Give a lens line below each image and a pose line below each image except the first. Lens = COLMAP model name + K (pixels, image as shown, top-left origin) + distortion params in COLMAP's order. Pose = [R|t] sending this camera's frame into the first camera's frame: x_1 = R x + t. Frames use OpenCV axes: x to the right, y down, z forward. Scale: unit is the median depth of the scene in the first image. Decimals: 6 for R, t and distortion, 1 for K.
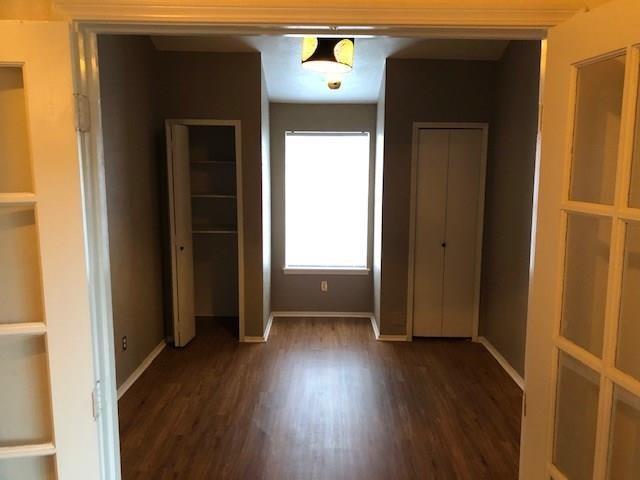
lens RADIAL K [[537.6, 0, 319.6], [0, 537.6, 236.9], [0, 0, 1]] dist [0.206397, -0.277296]
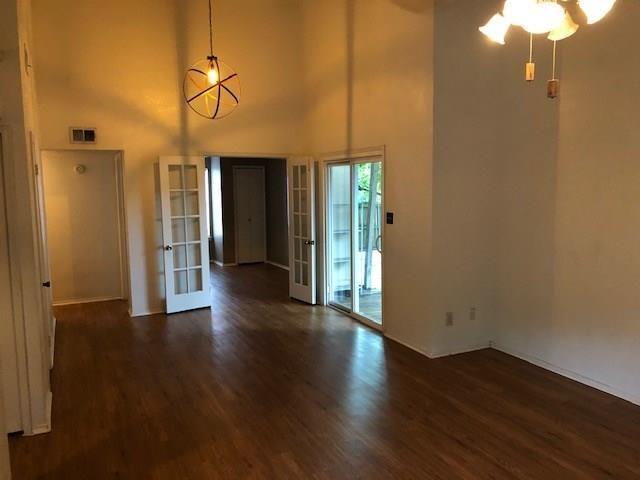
lens RADIAL K [[537.6, 0, 319.6], [0, 537.6, 236.9], [0, 0, 1]] dist [0.206397, -0.277296]
pose [[0.901165, -0.058083, 0.429567, -0.464516], [0.075874, 0.996819, -0.024389, 0.158538], [-0.426784, 0.054571, 0.902706, -1.110178]]
